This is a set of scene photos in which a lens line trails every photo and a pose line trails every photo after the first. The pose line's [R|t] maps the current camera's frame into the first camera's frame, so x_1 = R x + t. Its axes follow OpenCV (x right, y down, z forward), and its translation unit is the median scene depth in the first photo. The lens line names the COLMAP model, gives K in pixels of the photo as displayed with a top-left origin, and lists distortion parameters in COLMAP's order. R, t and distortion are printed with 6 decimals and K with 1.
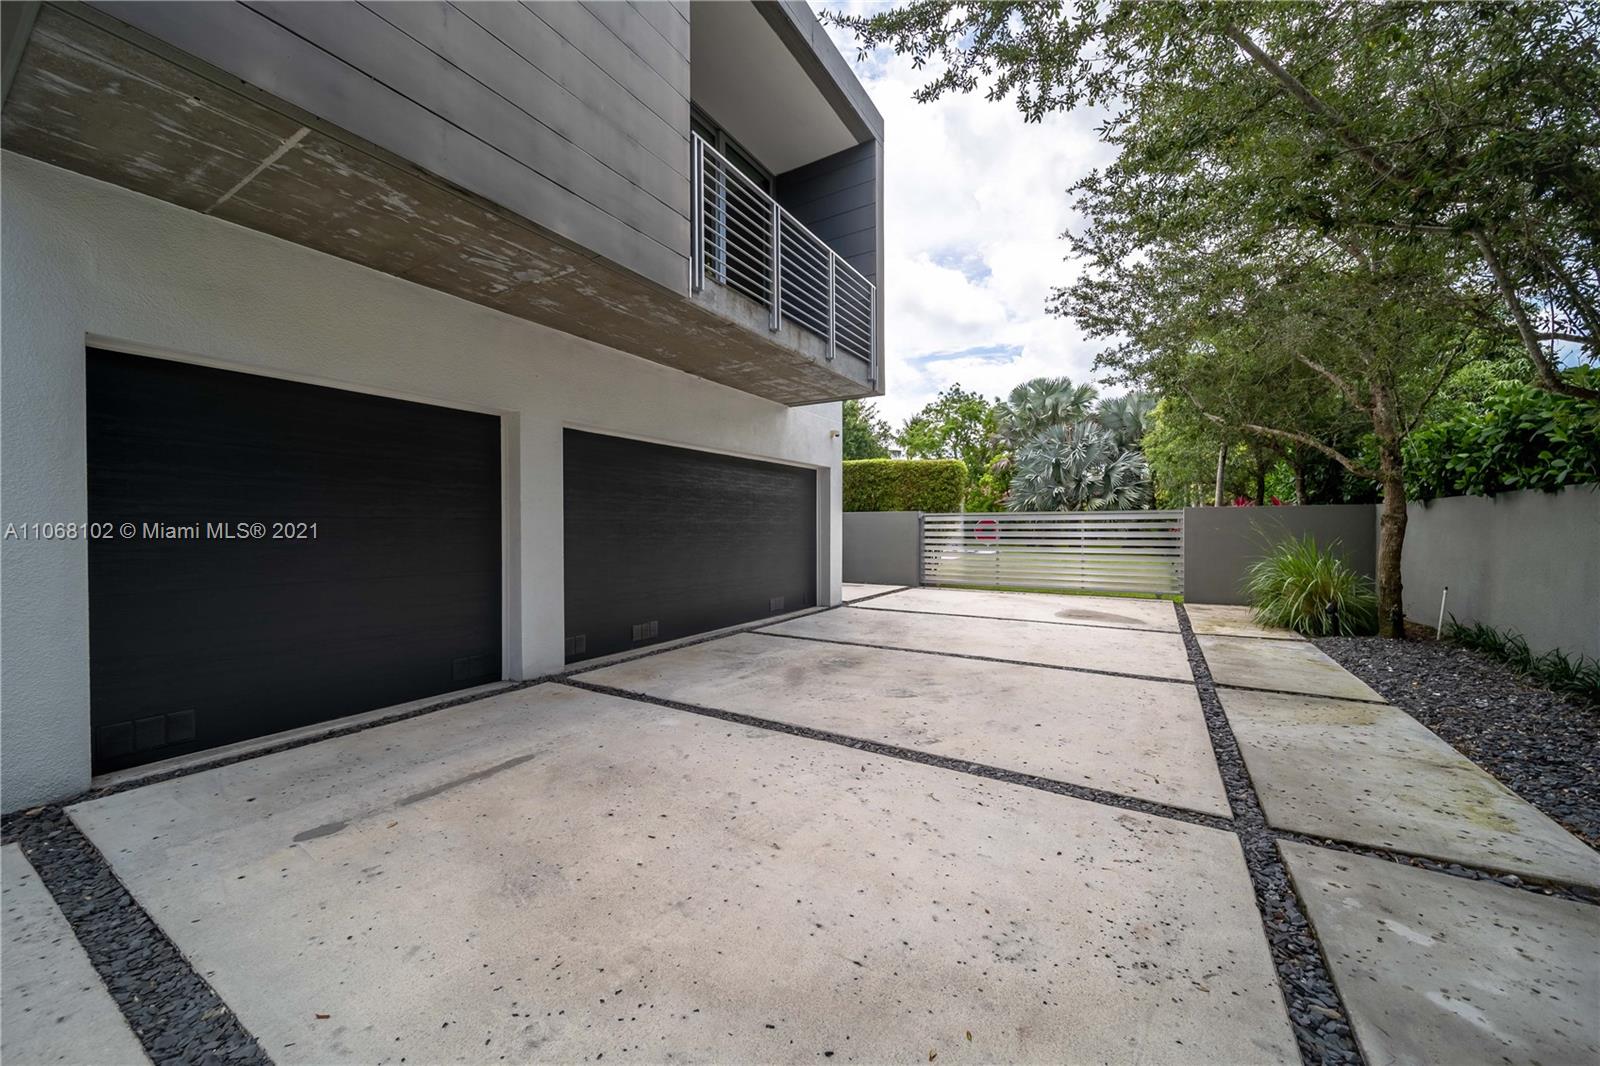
lens RADIAL K [[576.0, 0, 801.7], [0, 576.0, 526.4], [0, 0, 1]] dist [-0.000024, -0.000170]
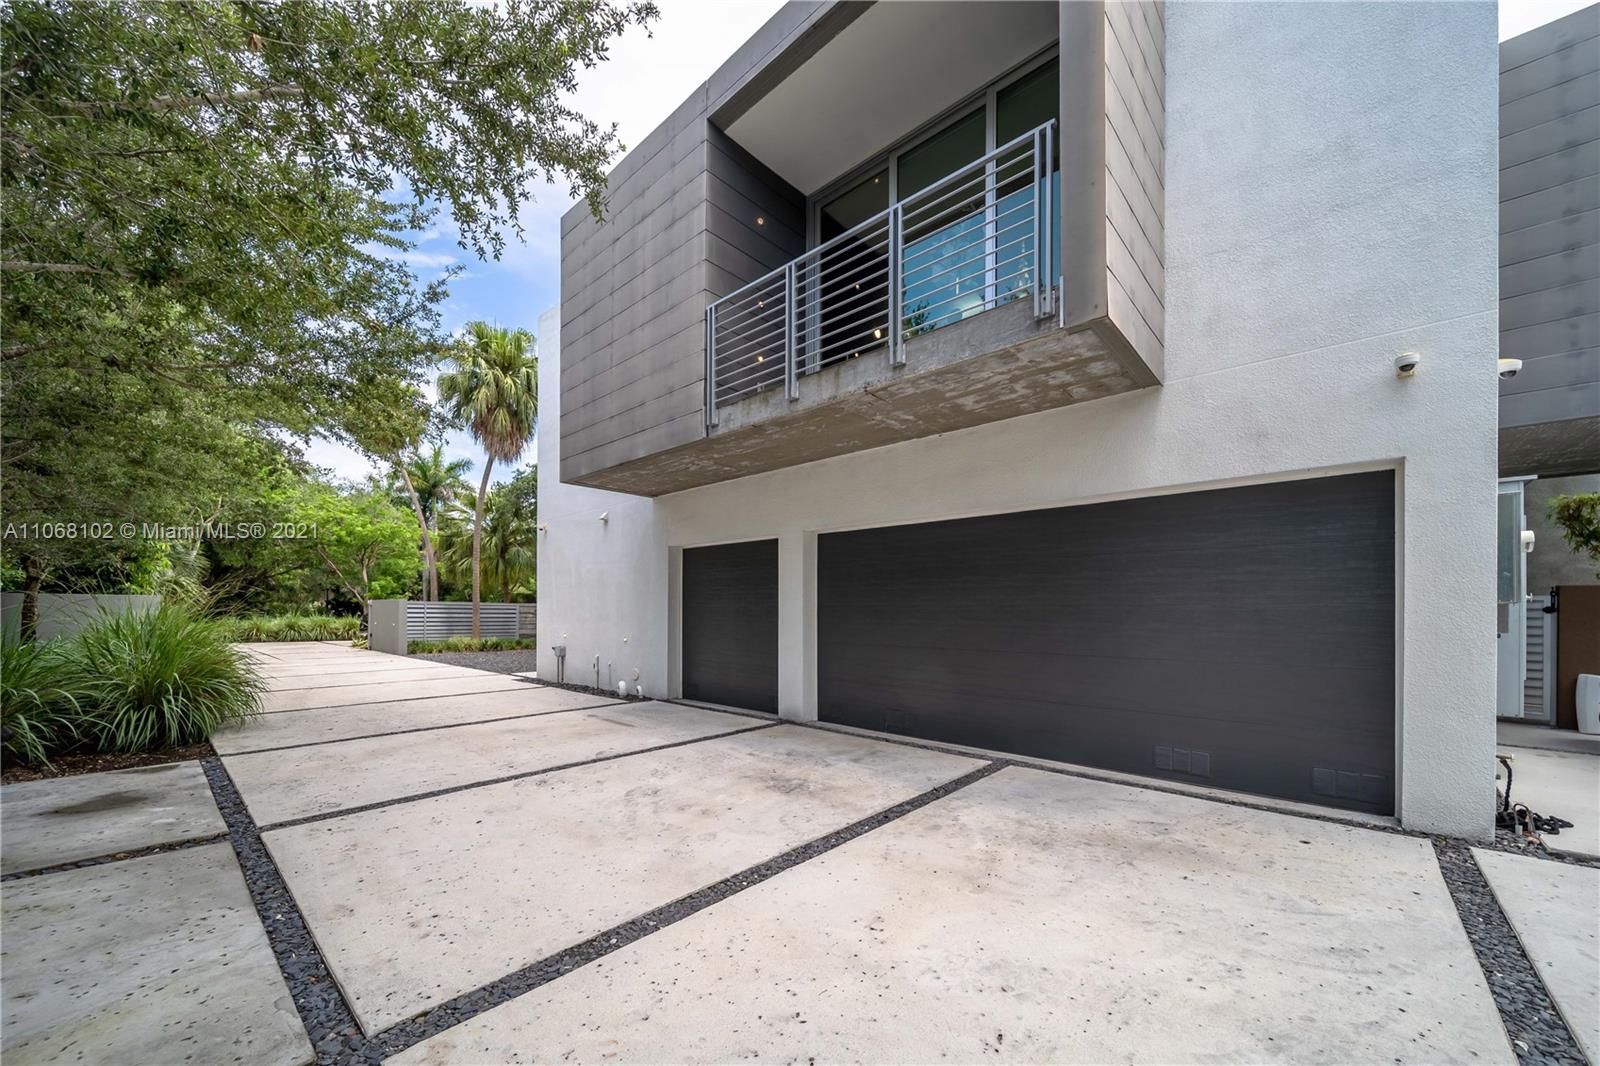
lens RADIAL K [[605.0, 0, 795.1], [0, 605.0, 608.6], [0, 0, 1]] dist [-0.000310, -0.000249]
pose [[-0.200322, -0.001346, -0.979729, 1.262186], [-0.001317, 0.999999, -0.001105, -0.007988], [0.979729, 0.001069, -0.200324, 1.679576]]
